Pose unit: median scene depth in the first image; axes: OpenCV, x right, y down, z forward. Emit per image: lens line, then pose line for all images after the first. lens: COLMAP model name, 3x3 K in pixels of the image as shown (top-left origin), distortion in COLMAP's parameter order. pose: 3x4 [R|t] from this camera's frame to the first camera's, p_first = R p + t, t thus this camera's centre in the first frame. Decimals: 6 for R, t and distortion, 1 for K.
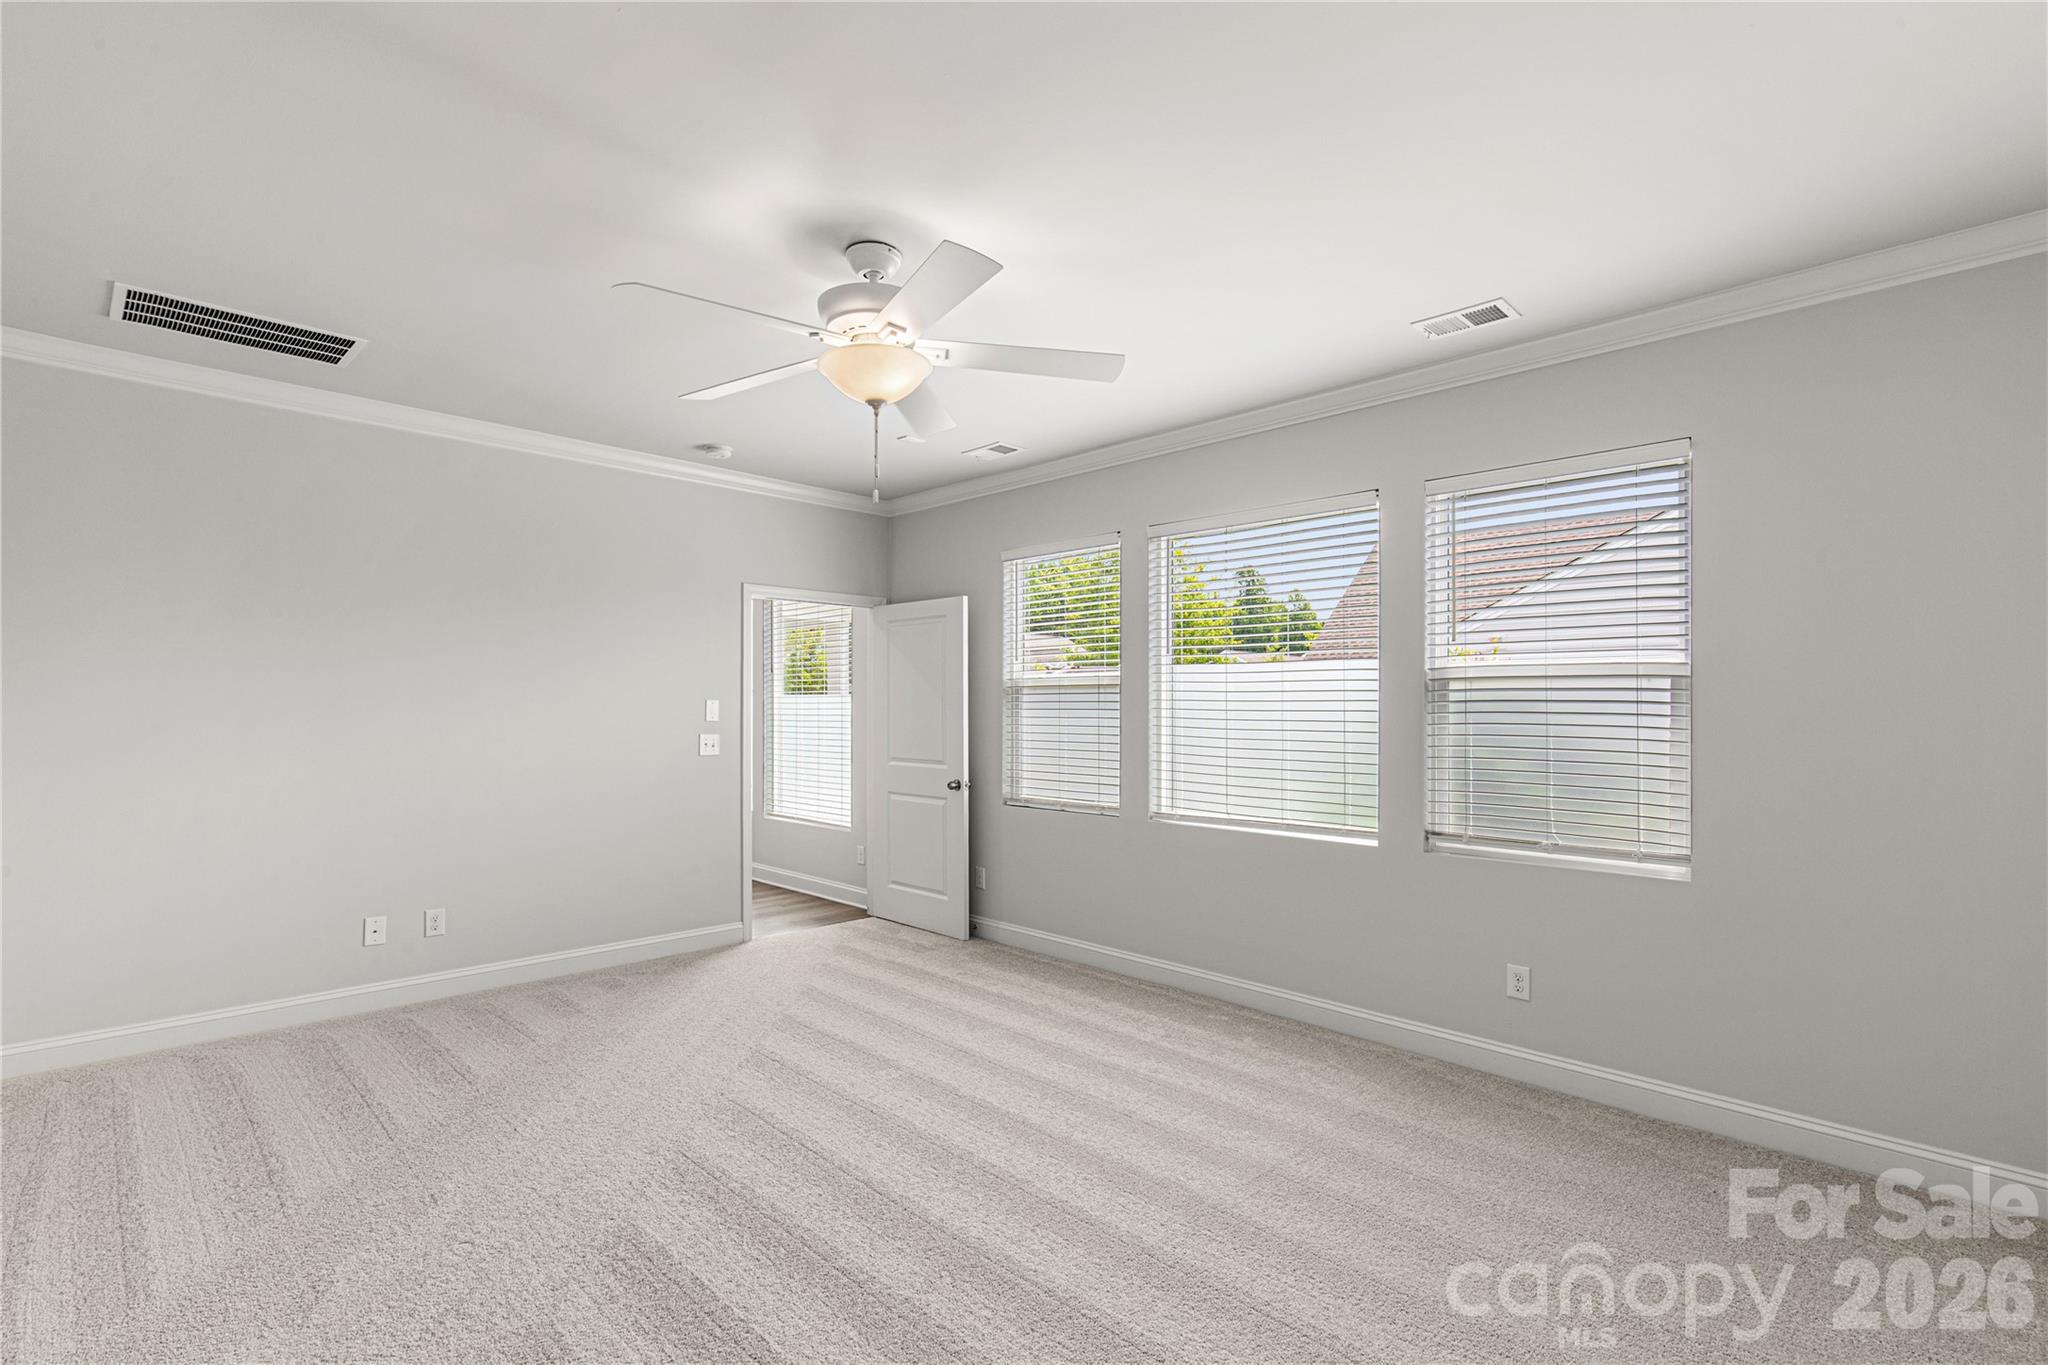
lens RADIAL K [[936.4, 0, 1015.3], [0, 936.4, 687.4], [0, 0, 1]] dist [0.008520, -0.001256]
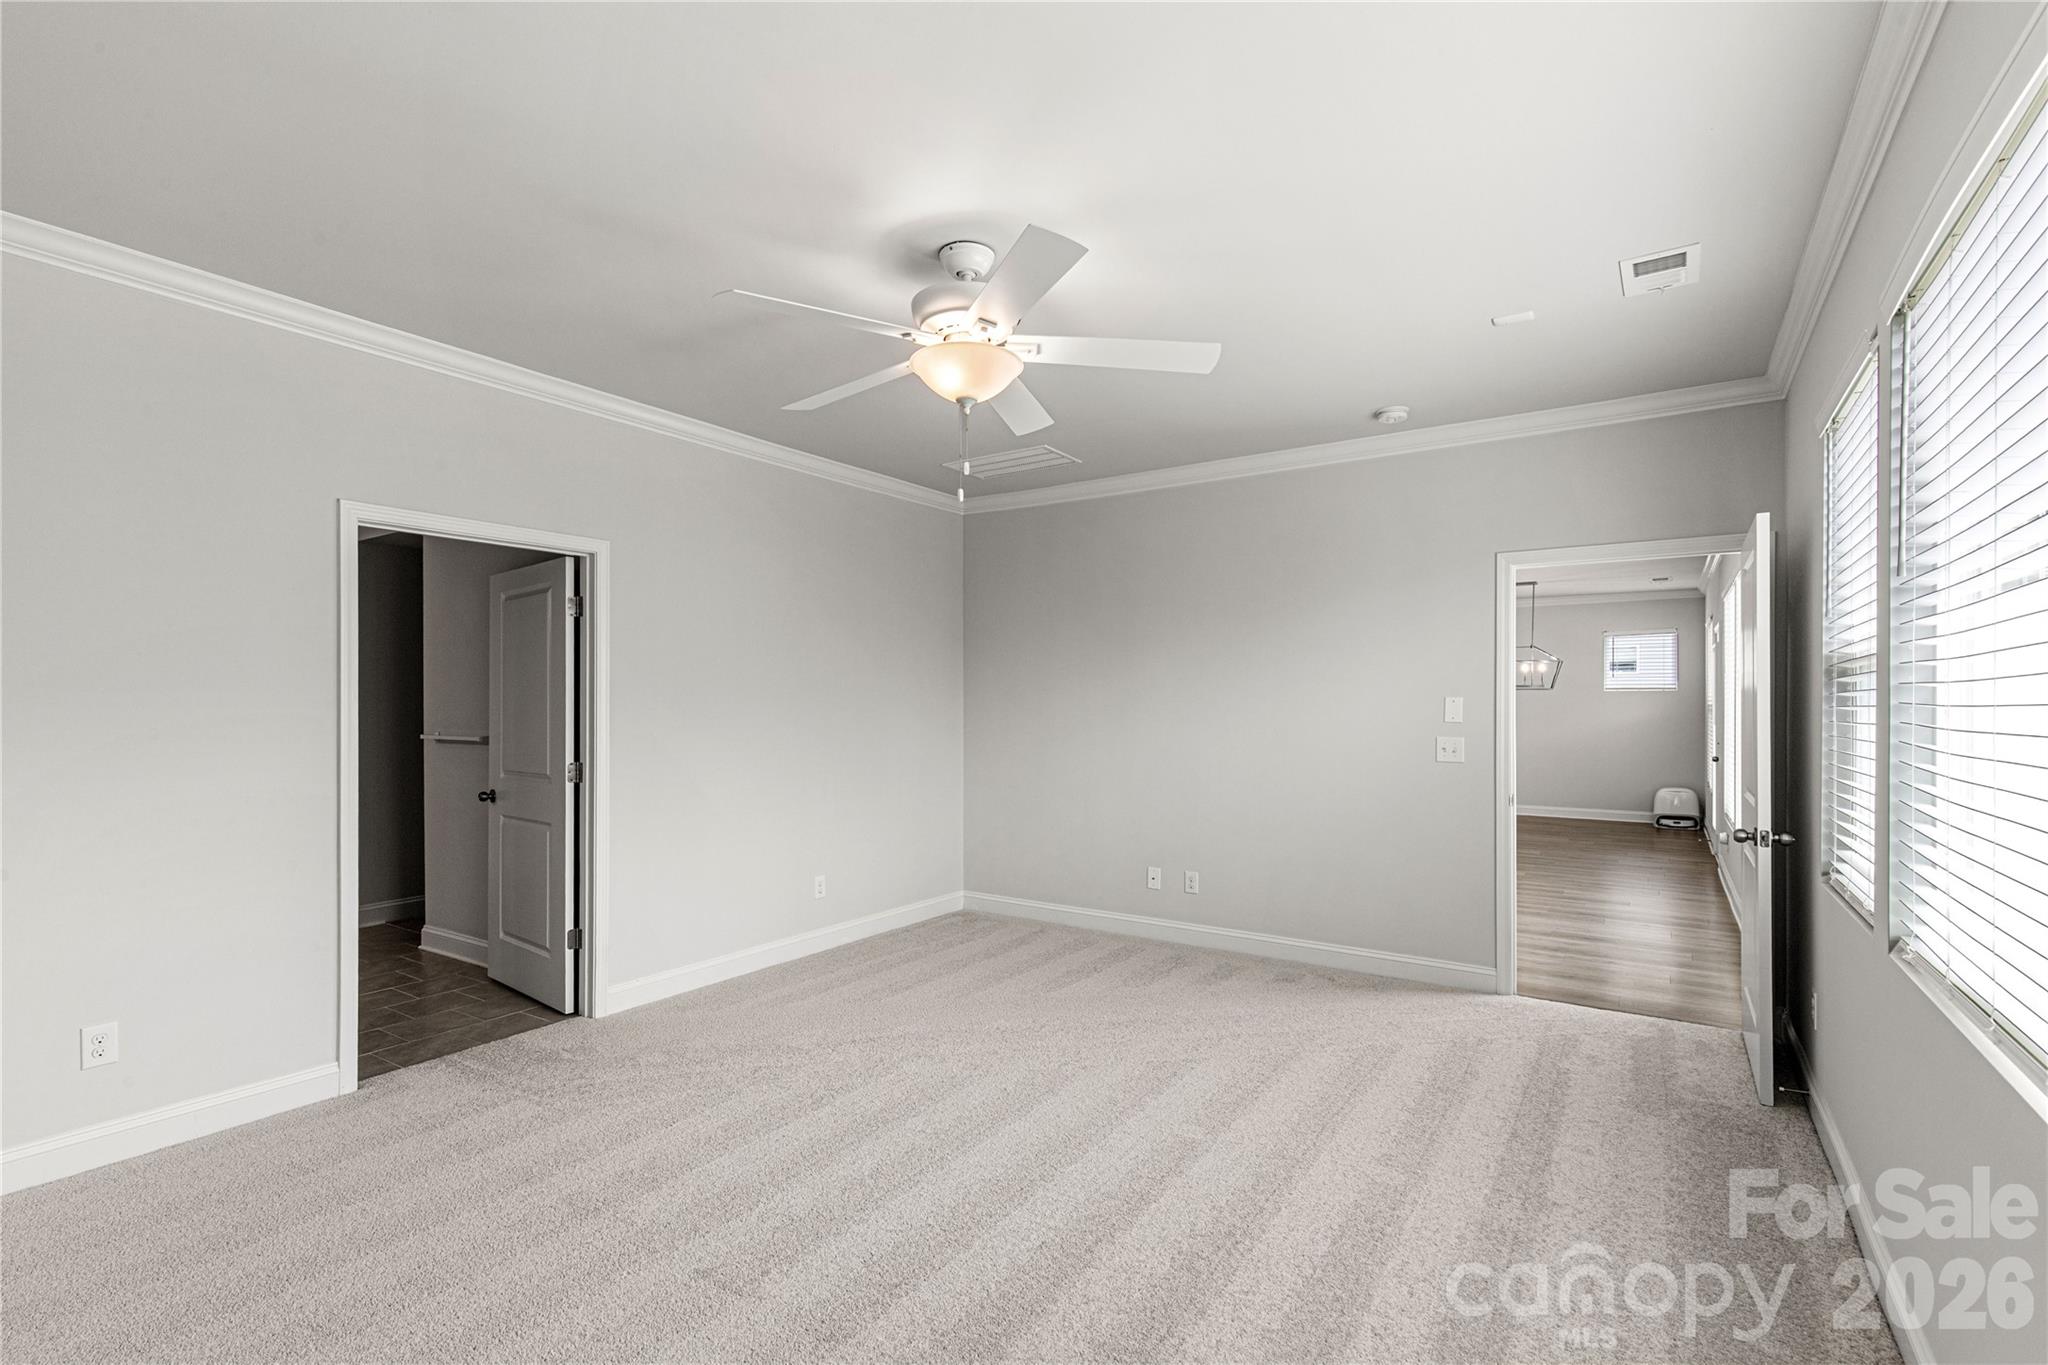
lens RADIAL K [[936.4, 0, 1016.7], [0, 936.4, 699.1], [0, 0, 1]] dist [0.008520, -0.001256]
pose [[0.194658, -0.013832, -0.980774, 0.521461], [0.021762, 0.999715, -0.009780, 0.017811], [0.980630, -0.019440, 0.194904, 0.525539]]
